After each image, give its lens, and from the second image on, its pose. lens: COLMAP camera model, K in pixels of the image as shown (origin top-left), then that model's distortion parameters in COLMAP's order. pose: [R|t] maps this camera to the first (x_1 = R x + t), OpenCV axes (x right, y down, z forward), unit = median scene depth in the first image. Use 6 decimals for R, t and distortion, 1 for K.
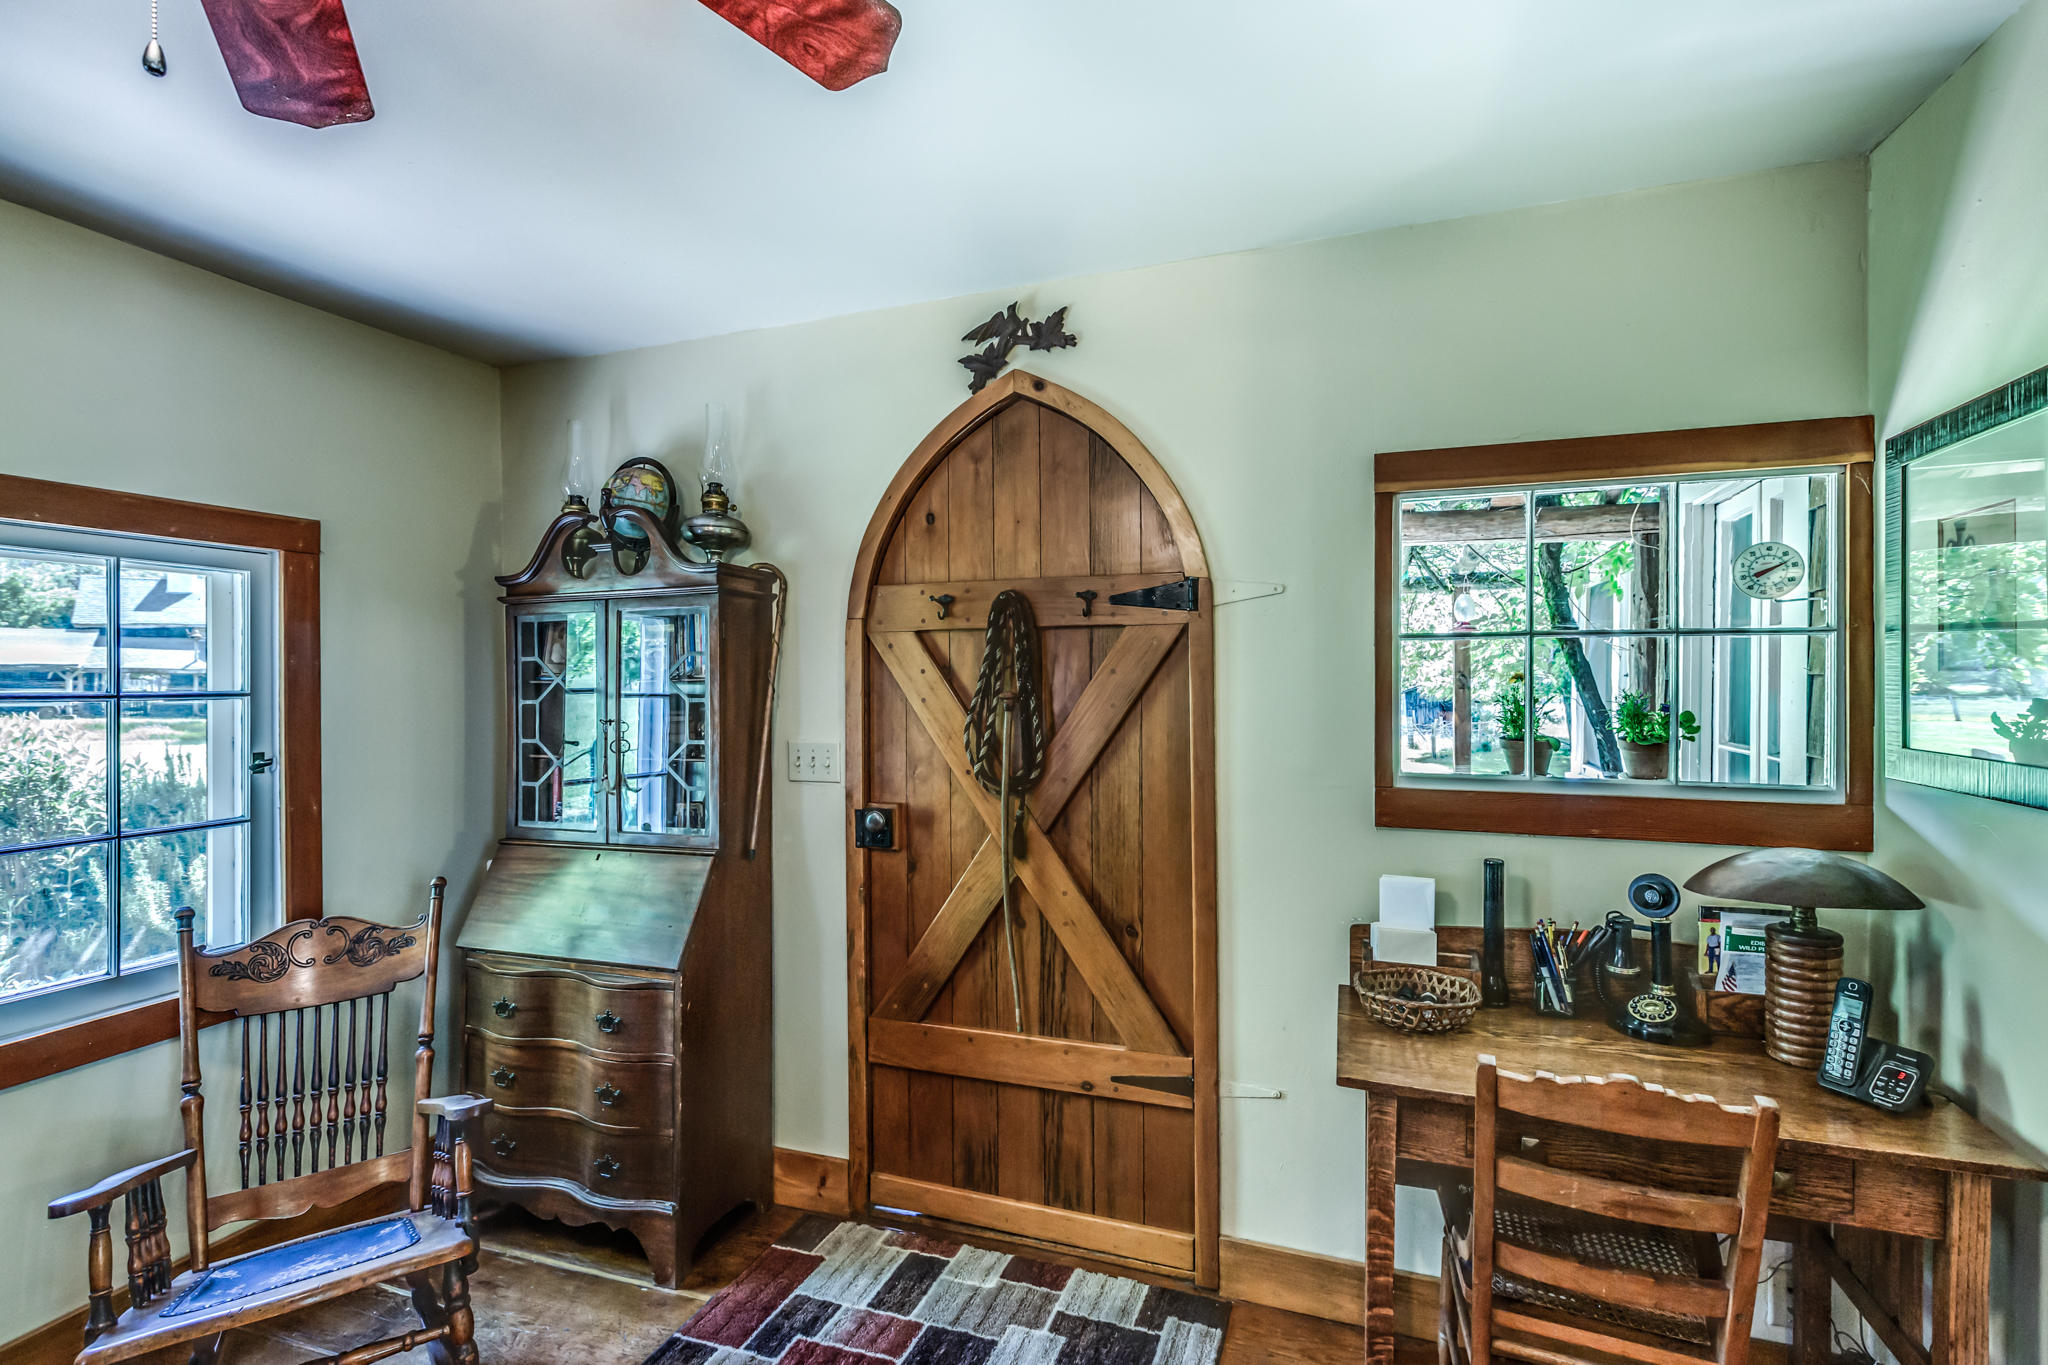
lens RADIAL K [[927.9, 0, 1022.2], [0, 927.9, 684.4], [0, 0, 1]] dist [-0.003722, -0.000887]
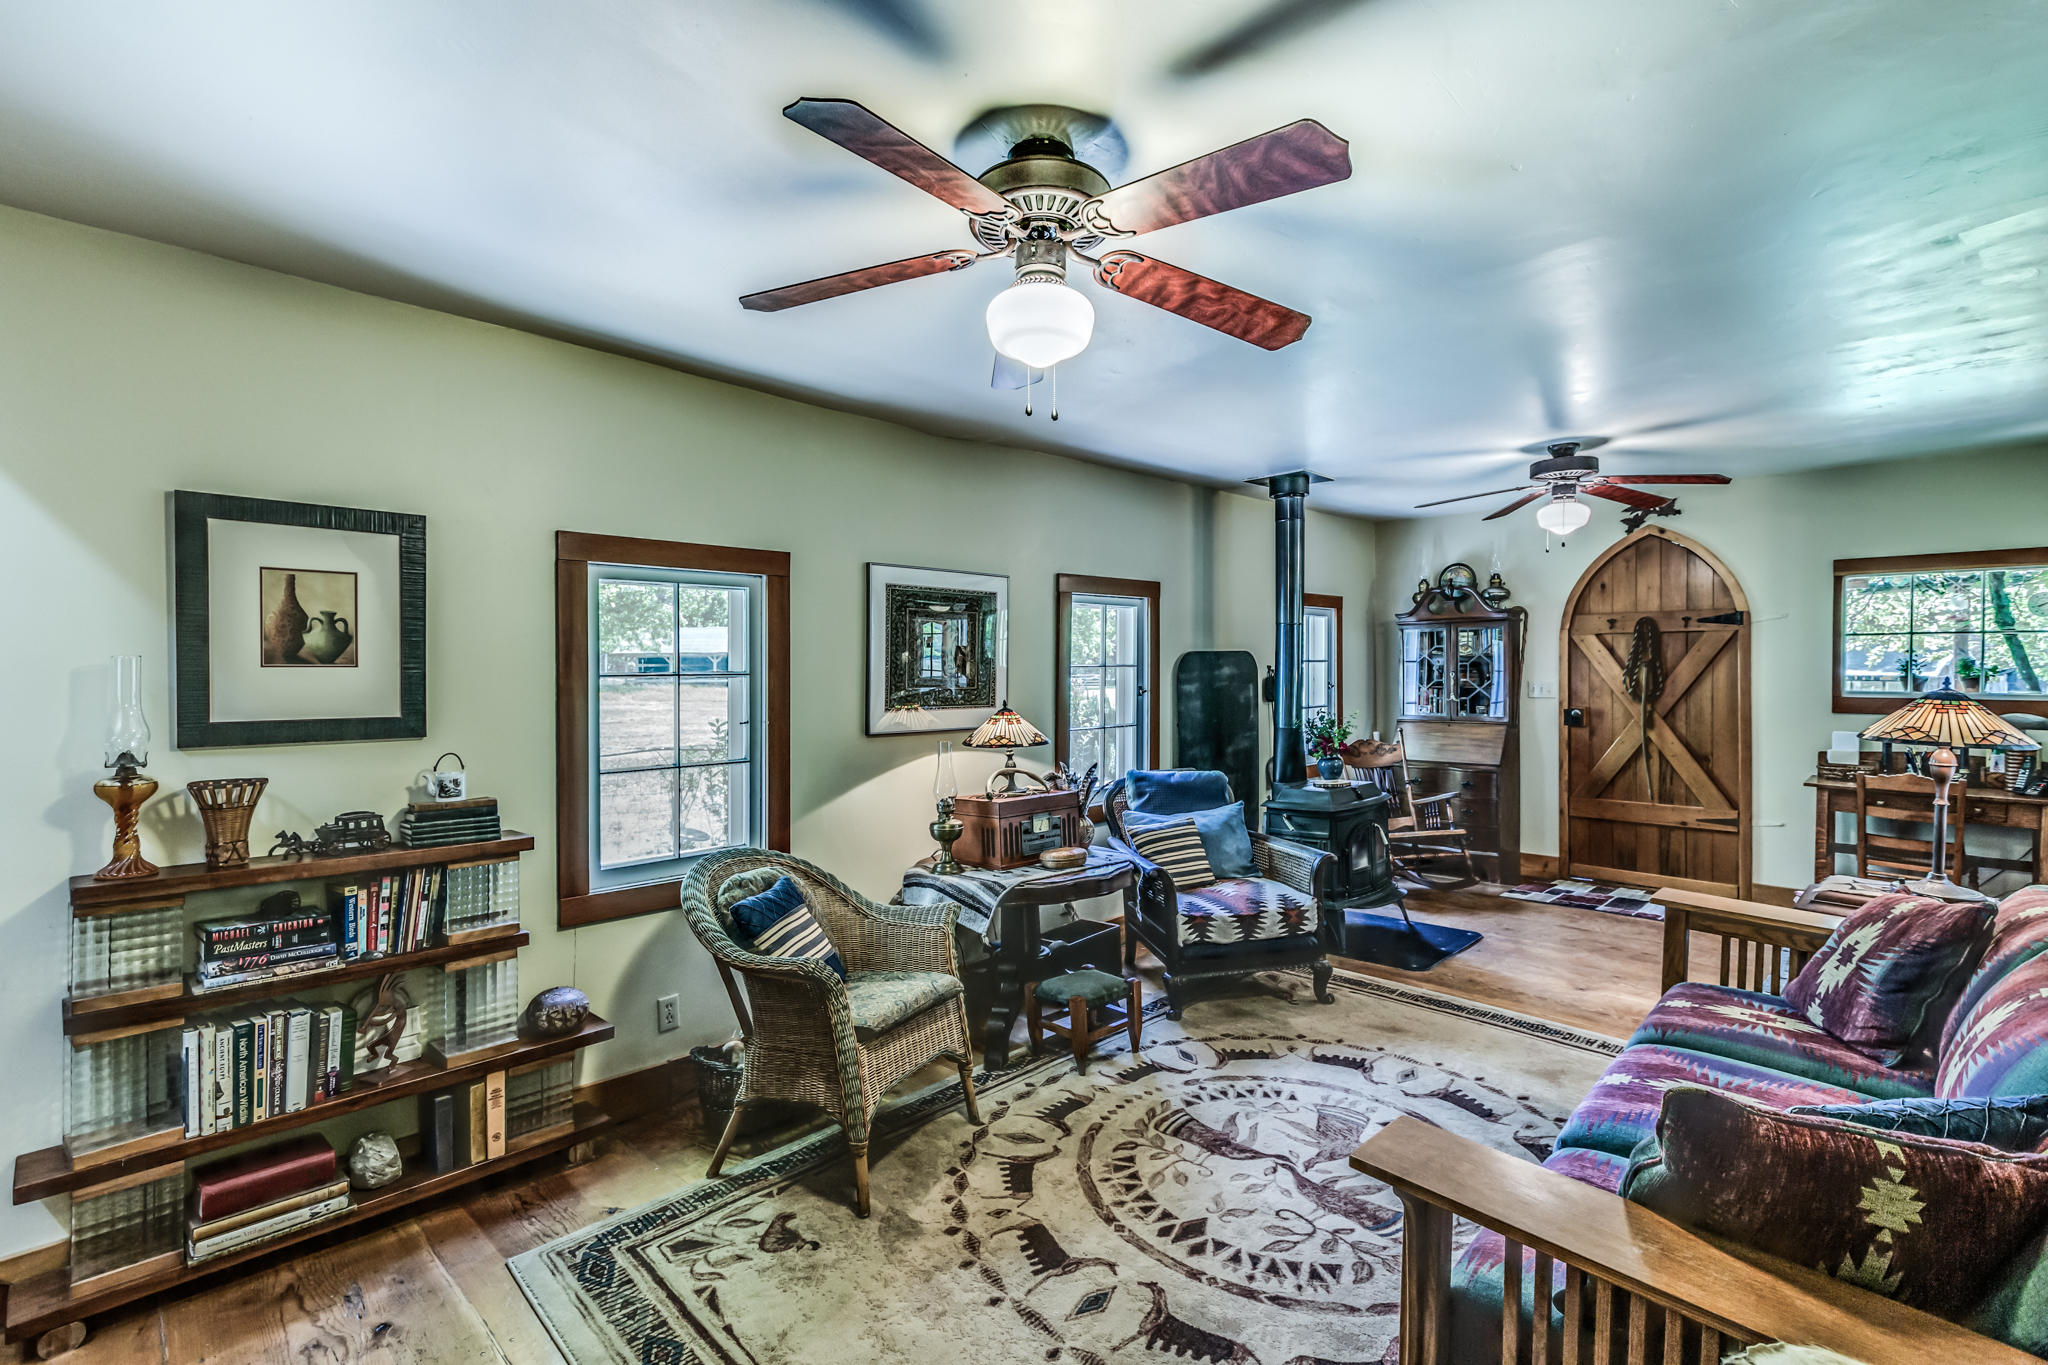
lens RADIAL K [[927.9, 0, 1034.0], [0, 927.9, 681.0], [0, 0, 1]] dist [-0.003722, -0.000887]
pose [[0.906868, 0.003644, -0.421398, -0.435967], [0.003628, 0.999858, 0.016453, 0.019426], [0.421398, -0.016450, 0.906726, -1.829867]]
